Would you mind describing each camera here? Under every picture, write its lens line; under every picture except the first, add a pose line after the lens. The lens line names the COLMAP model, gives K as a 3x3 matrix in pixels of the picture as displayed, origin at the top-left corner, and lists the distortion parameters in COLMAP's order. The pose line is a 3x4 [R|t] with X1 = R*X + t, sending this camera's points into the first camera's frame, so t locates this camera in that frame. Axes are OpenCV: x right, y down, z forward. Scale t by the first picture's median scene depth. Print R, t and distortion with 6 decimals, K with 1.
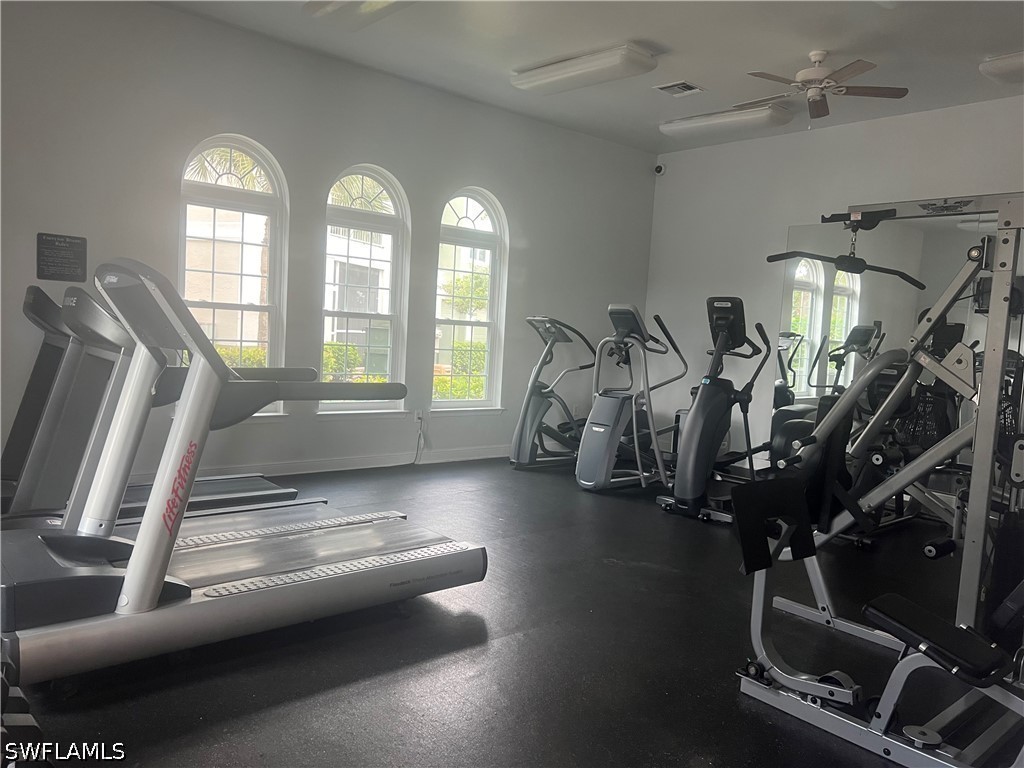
lens RADIAL K [[758.3, 0, 512.0], [0, 758.3, 384.0], [0, 0, 1]] dist [0.114943, -0.157898]
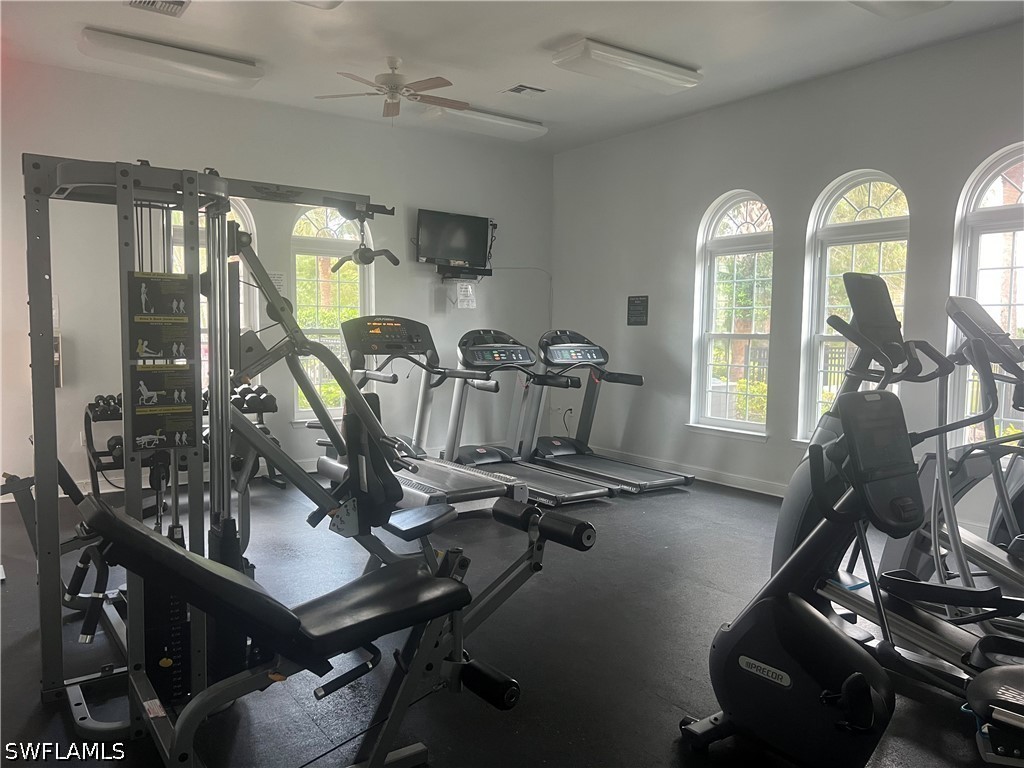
lens RADIAL K [[758.3, 0, 512.0], [0, 758.3, 384.0], [0, 0, 1]] dist [0.114943, -0.157898]
pose [[-0.101208, 0.014470, -0.994760, 0.771179], [-0.096105, 0.995076, 0.024253, -0.026962], [0.990212, 0.098056, -0.099319, 0.756989]]
